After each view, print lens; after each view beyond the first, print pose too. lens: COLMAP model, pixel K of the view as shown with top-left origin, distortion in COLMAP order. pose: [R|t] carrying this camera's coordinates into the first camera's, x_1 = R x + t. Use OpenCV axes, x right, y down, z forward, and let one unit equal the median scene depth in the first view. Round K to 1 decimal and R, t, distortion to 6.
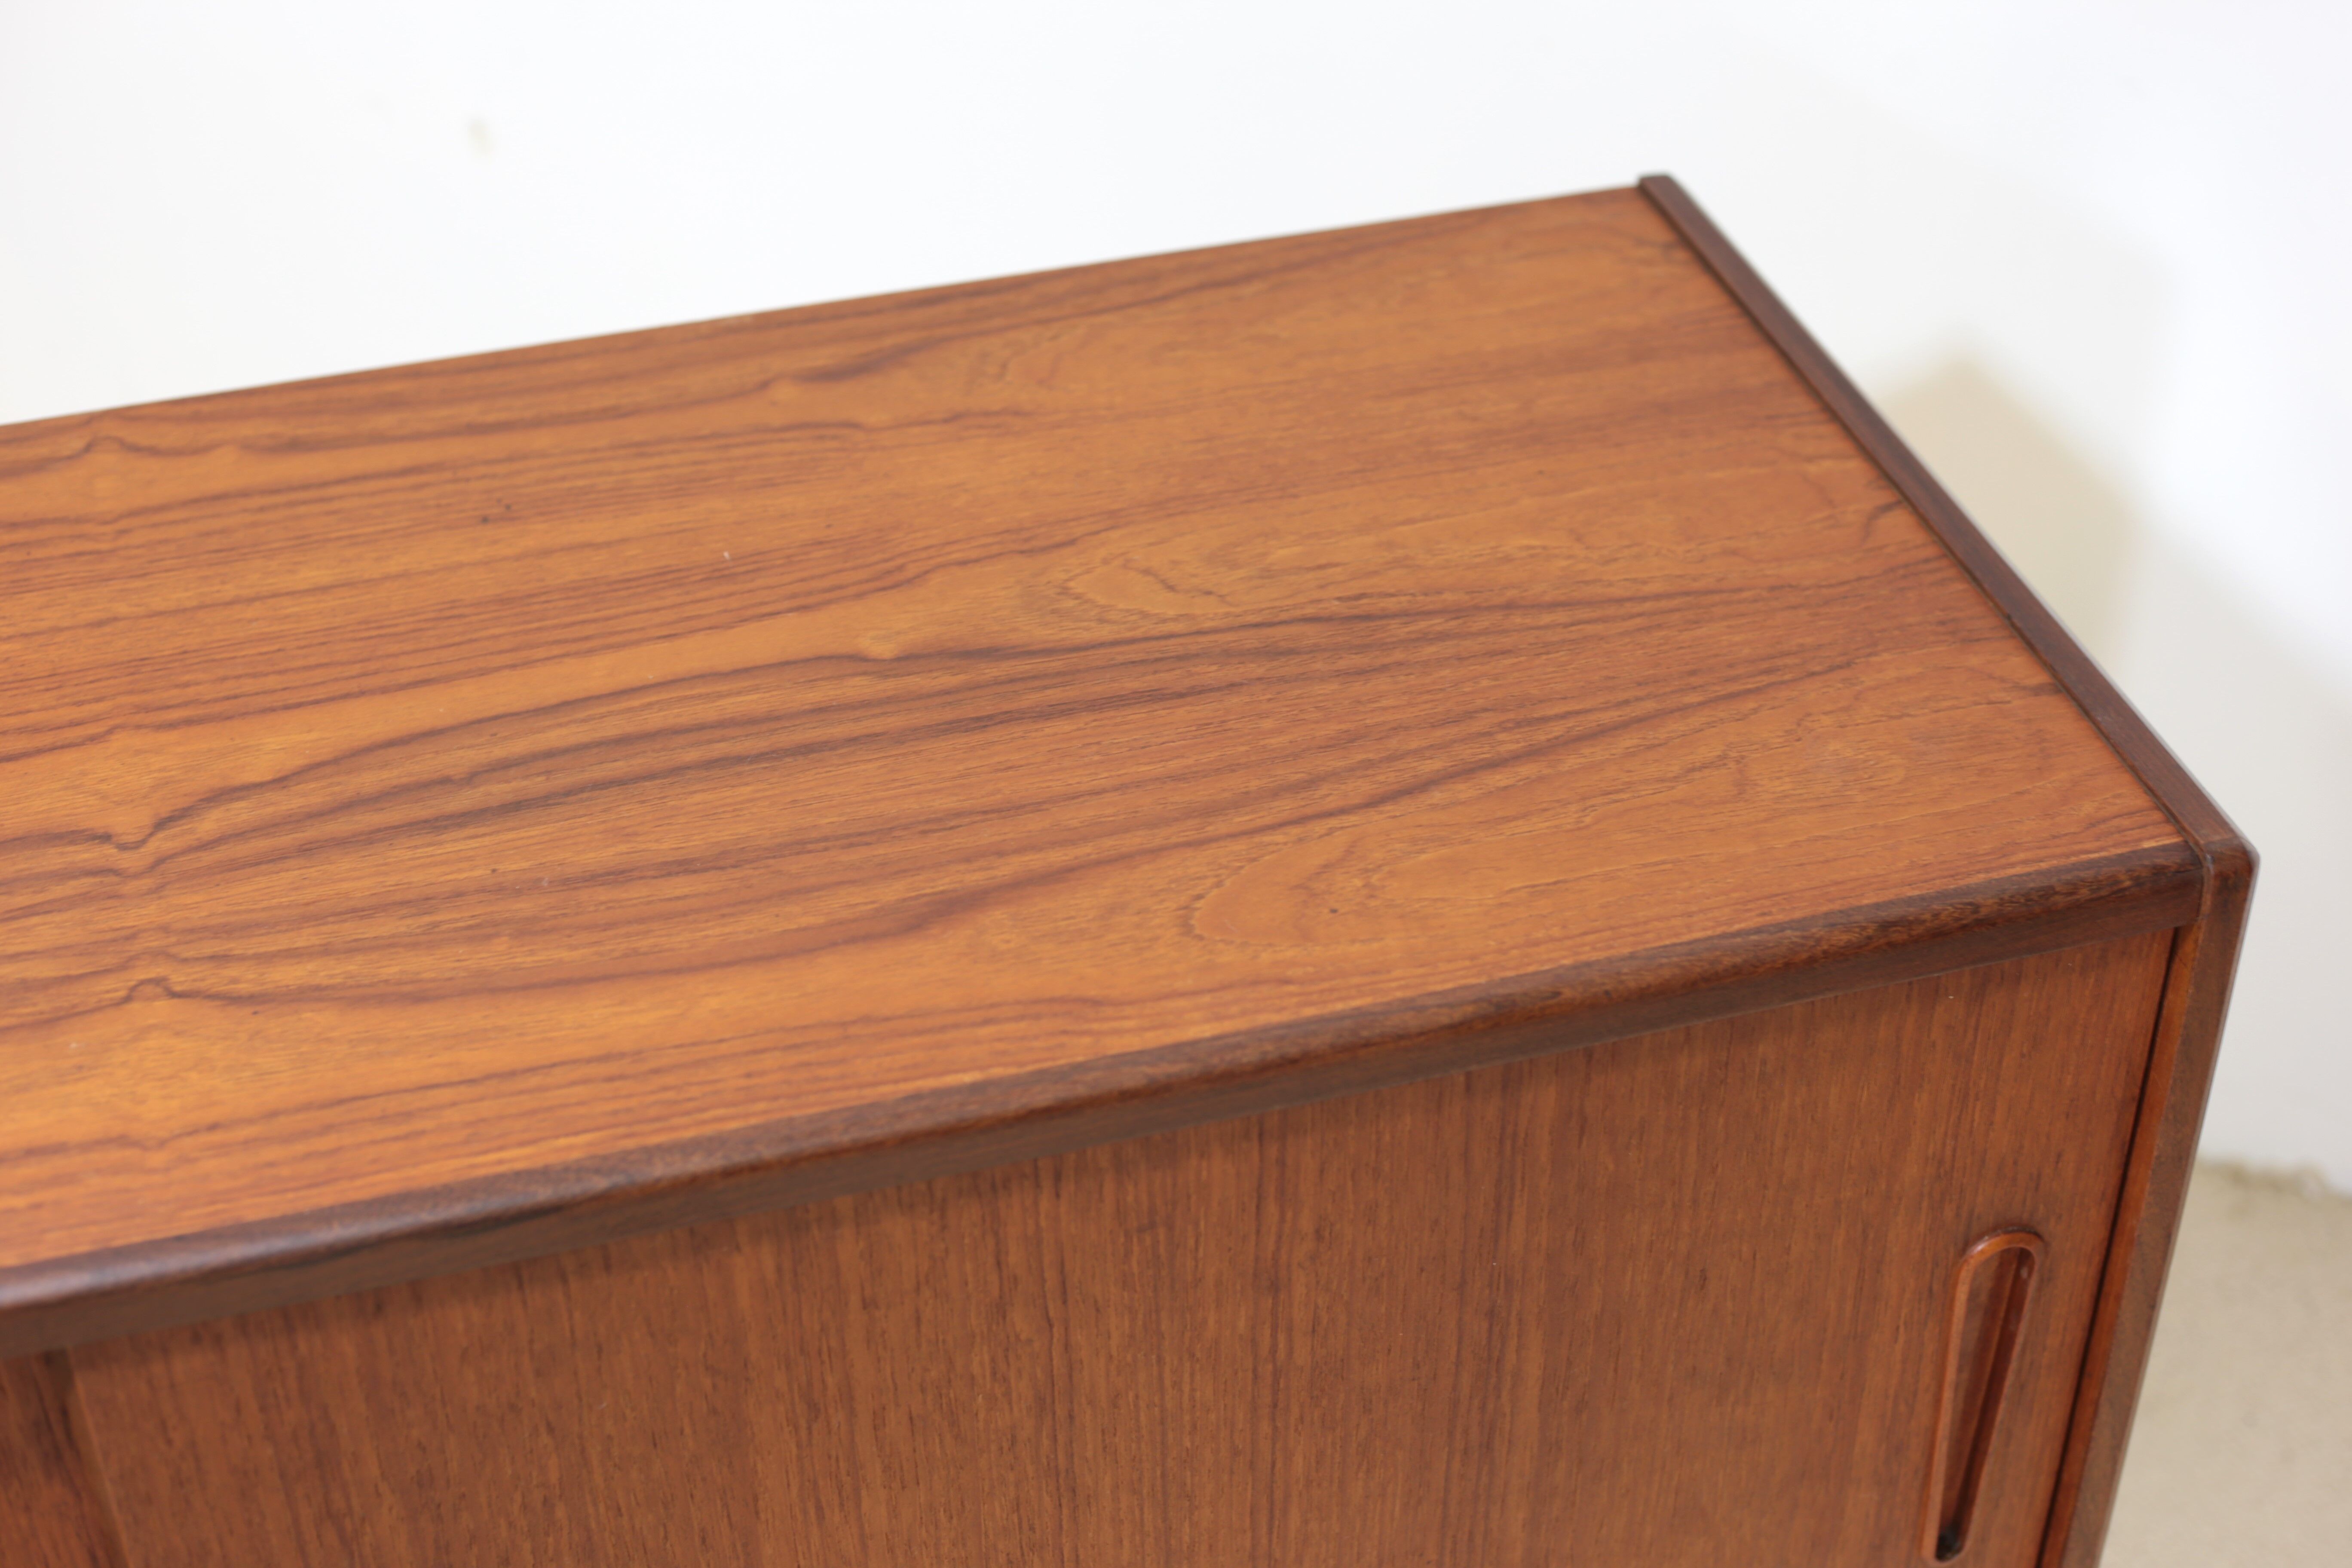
lens RADIAL K [[3508.8, 0, 1176.3], [0, 3508.8, 771.8], [0, 0, 1]] dist [-0.115646, 0.000000]
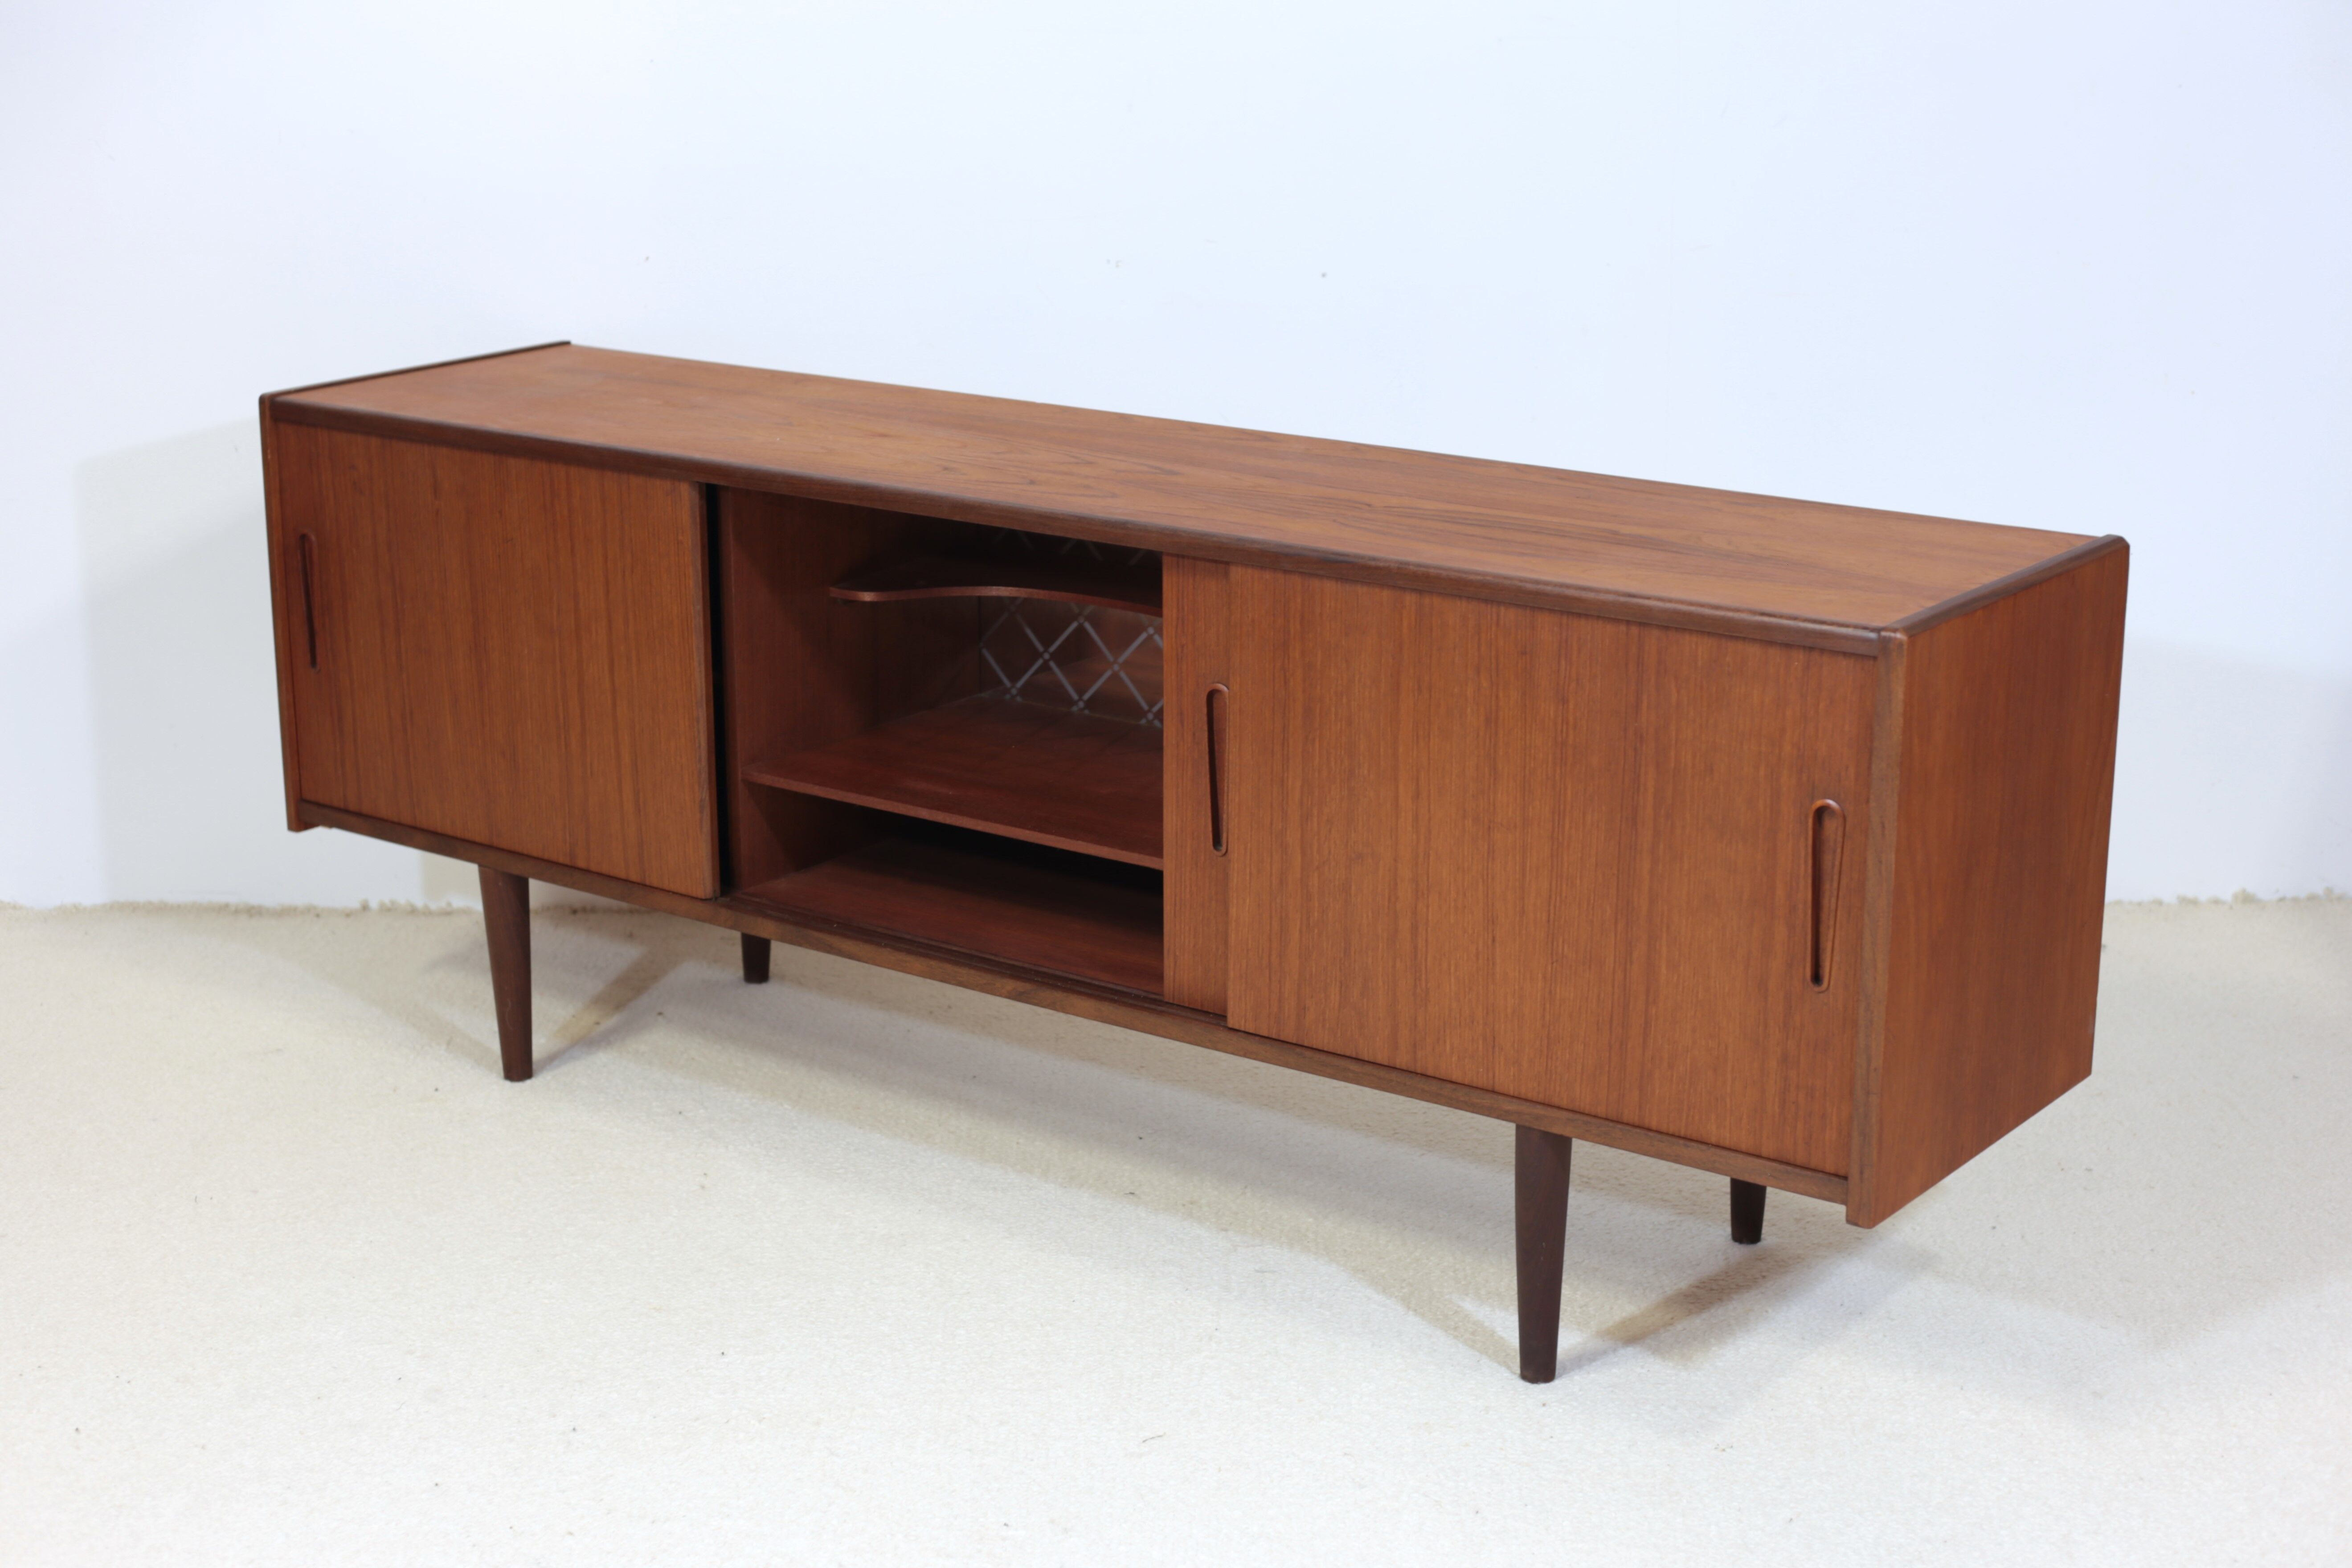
lens RADIAL K [[3508.5, 0, 1242.2], [0, 3508.5, 778.9], [0, 0, 1]] dist [-0.115646, 0.000000]
pose [[0.632085, 0.219543, -0.743148, 1.872480], [-0.473920, 0.868282, -0.146583, 0.700924], [0.613081, 0.444846, 0.652874, -0.910886]]
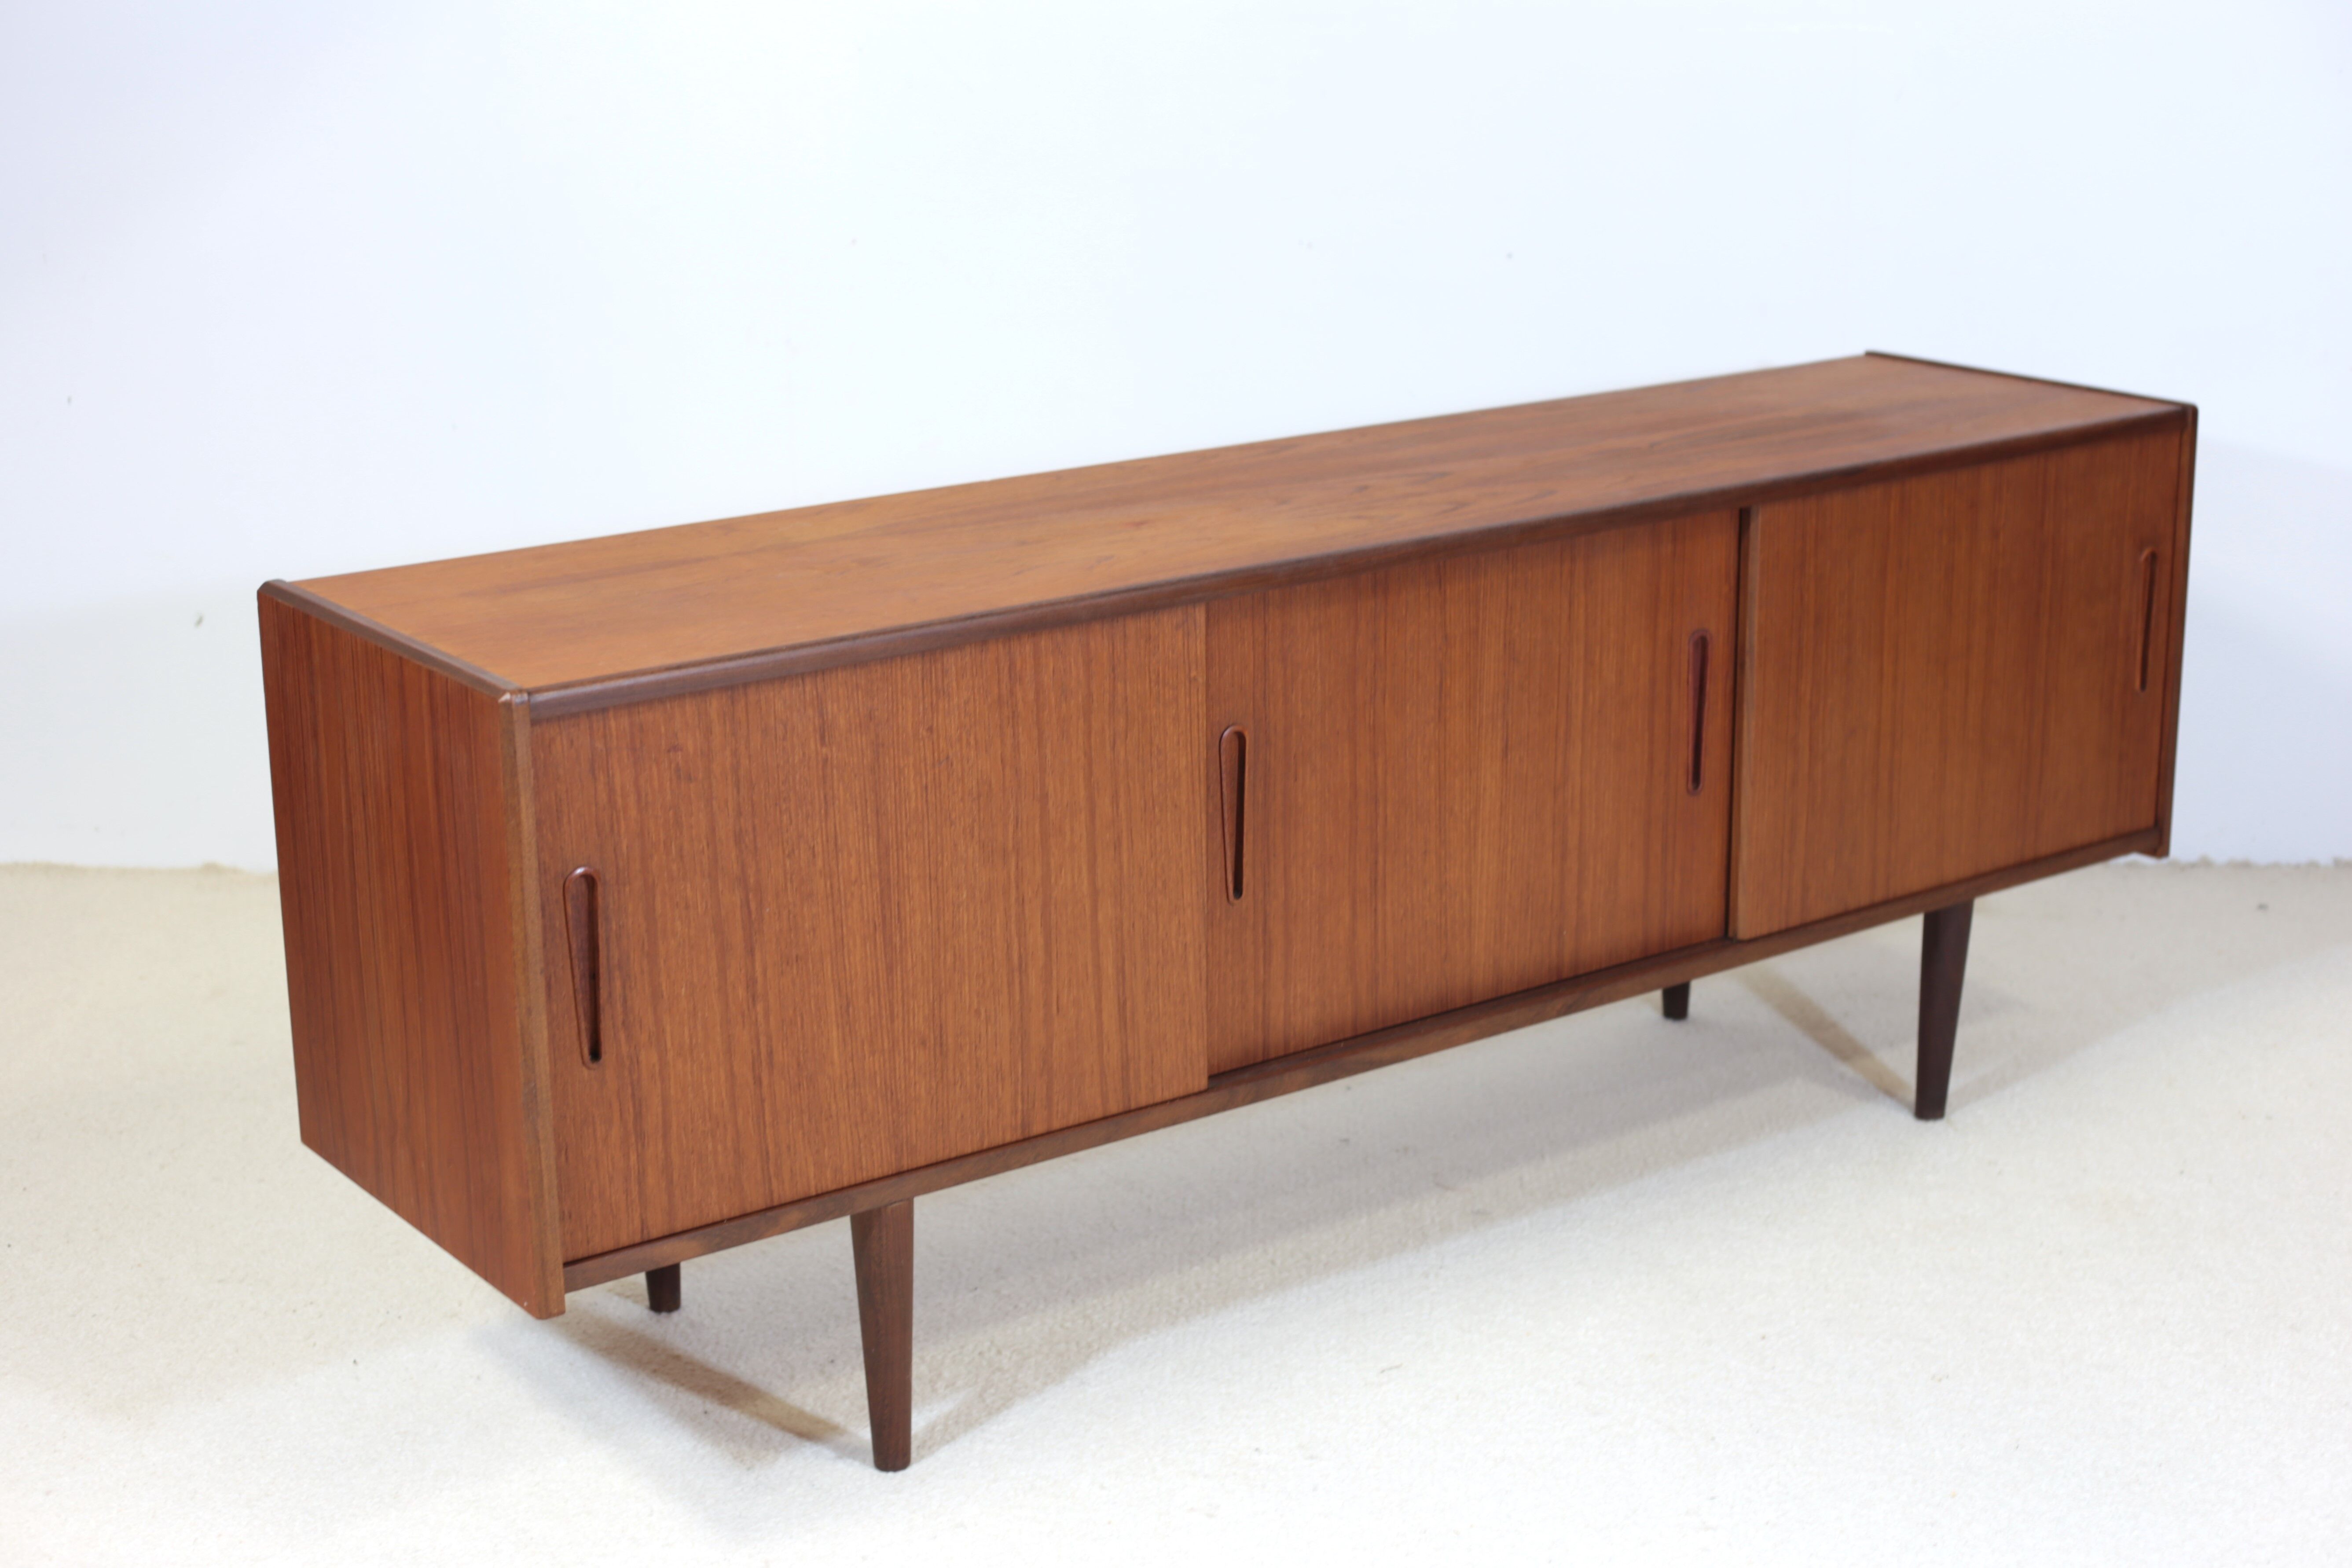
lens RADIAL K [[3508.5, 0, 1151.8], [0, 3508.5, 765.1], [0, 0, 1]] dist [-0.115646, 0.000000]
pose [[0.936233, -0.095212, 0.338234, -1.811275], [0.211879, 0.920875, -0.327257, 1.224114], [-0.280312, 0.378054, 0.882327, -1.581923]]
